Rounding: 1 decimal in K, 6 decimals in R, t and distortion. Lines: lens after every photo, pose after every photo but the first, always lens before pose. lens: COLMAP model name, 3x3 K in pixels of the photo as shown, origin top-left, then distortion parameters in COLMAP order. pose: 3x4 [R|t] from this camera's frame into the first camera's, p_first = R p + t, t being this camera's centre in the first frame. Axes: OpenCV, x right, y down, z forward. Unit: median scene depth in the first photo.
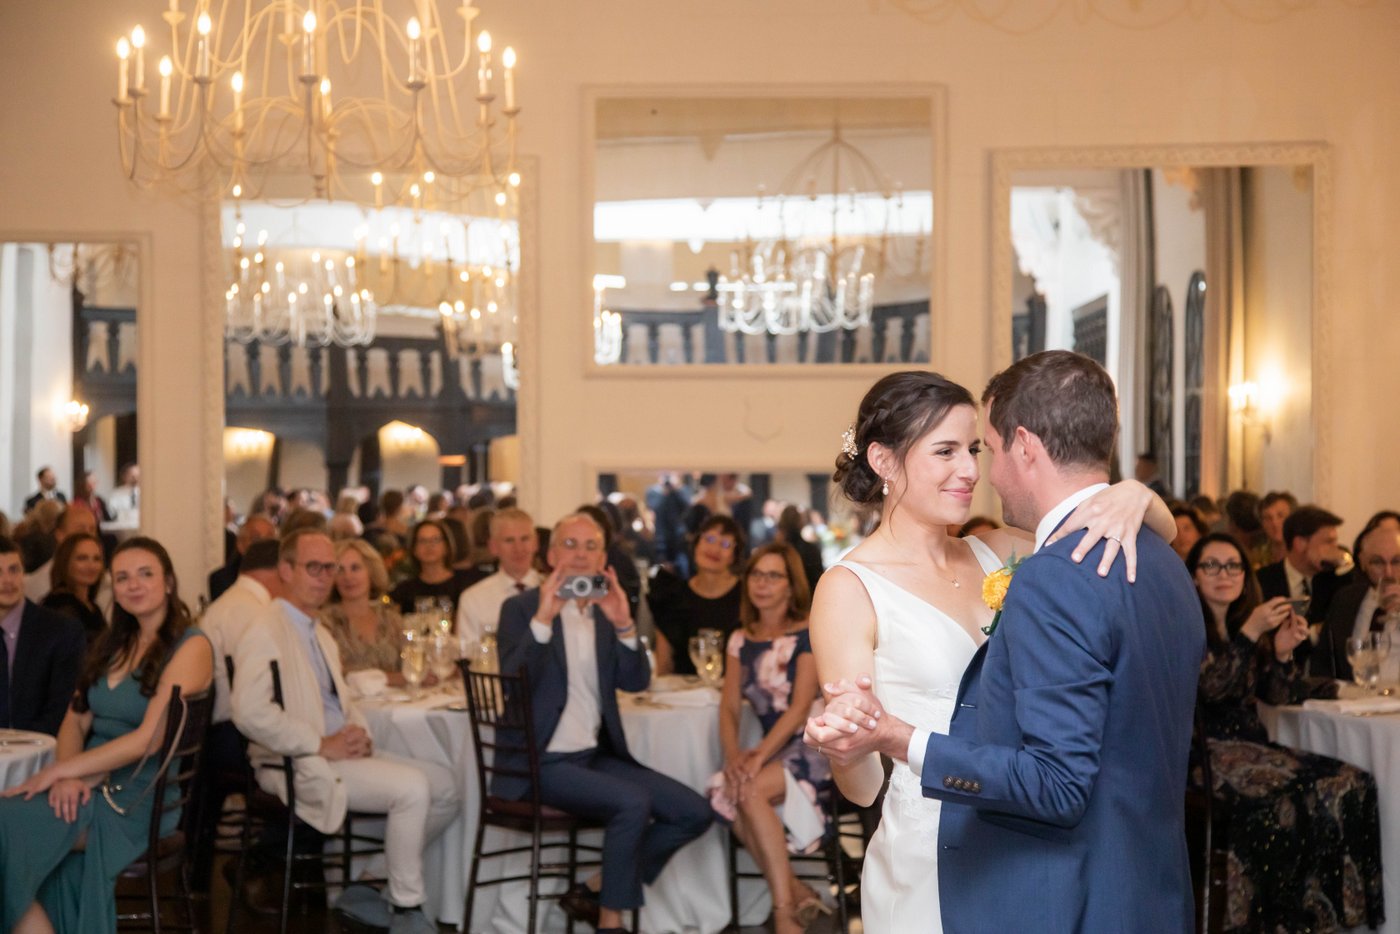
lens RADIAL K [[2746.3, 0, 657.9], [0, 2746.3, 463.9], [0, 0, 1]] dist [0.362424, -0.164317]
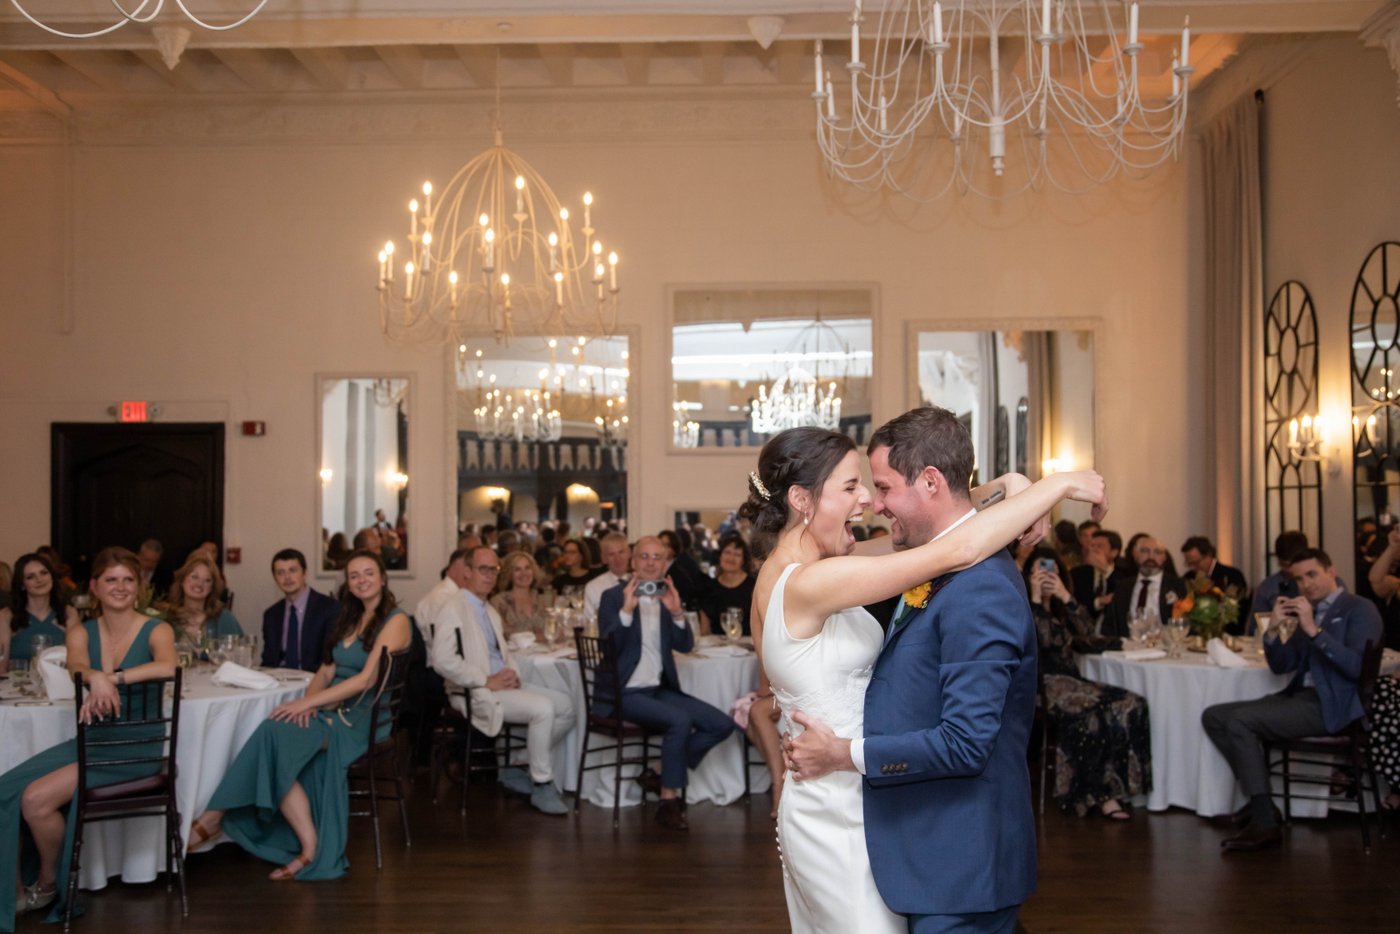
lens RADIAL K [[1458.0, 0, 700.0], [0, 1458.0, 467.0], [0, 0, 1]] dist [-0.010811, -0.000929]
pose [[0.999772, -0.002276, -0.021231, 0.018195], [0.001657, 0.999575, -0.029098, 0.003060], [0.021288, 0.029056, 0.999351, 0.156847]]
